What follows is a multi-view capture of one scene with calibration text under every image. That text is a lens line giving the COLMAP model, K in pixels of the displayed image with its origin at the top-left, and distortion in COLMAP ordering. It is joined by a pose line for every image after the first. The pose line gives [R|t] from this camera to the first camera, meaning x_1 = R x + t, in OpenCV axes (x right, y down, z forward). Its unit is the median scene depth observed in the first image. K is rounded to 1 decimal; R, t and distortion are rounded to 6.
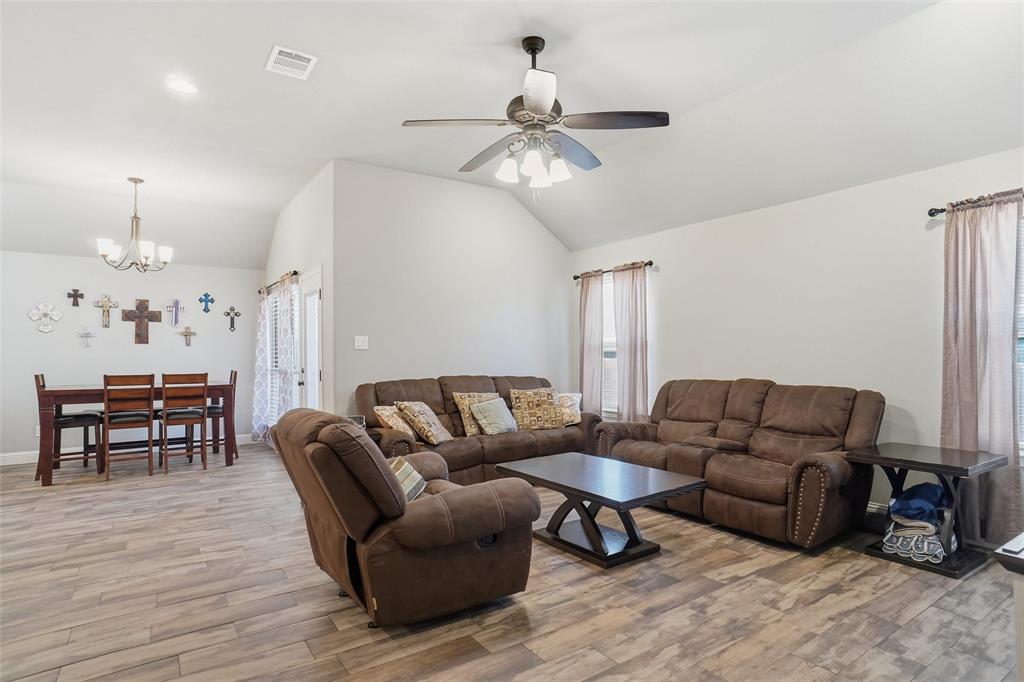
lens RADIAL K [[546.5, 0, 514.8], [0, 546.5, 337.9], [0, 0, 1]] dist [-0.070626, 0.043789]
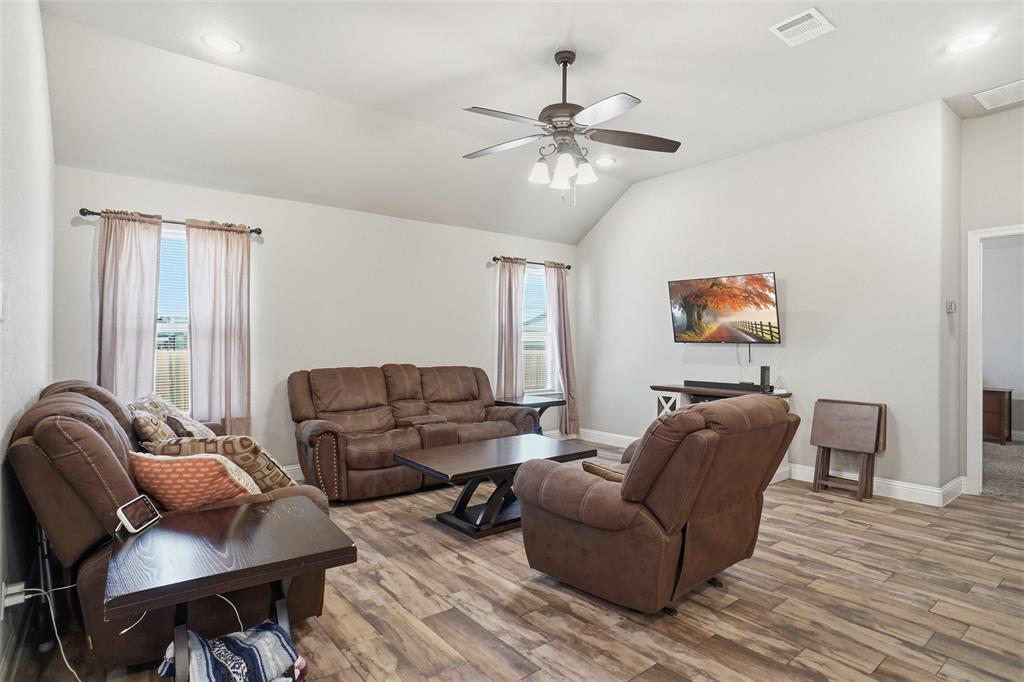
lens RADIAL K [[546.5, 0, 514.8], [0, 546.5, 337.9], [0, 0, 1]] dist [-0.070626, 0.043789]
pose [[-0.068758, 0.012537, 0.997555, -0.896838], [-0.034255, 0.999302, -0.014920, 0.034954], [-0.997045, -0.035197, -0.068280, 1.005731]]
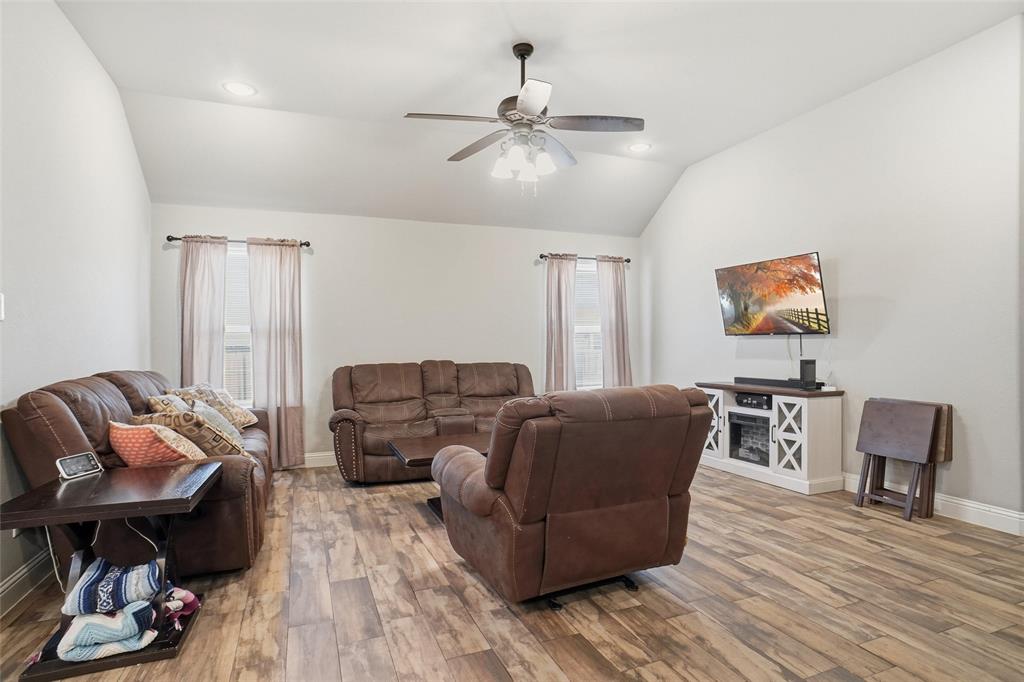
lens RADIAL K [[548.8, 0, 512.0], [0, 548.8, 341.0], [0, 0, 1]] dist [-0.072437, 0.043342]
pose [[0.228526, 0.011473, 0.973470, -0.889428], [-0.021269, 0.999751, -0.006790, 0.044733], [-0.973305, -0.019153, 0.228713, 0.662023]]
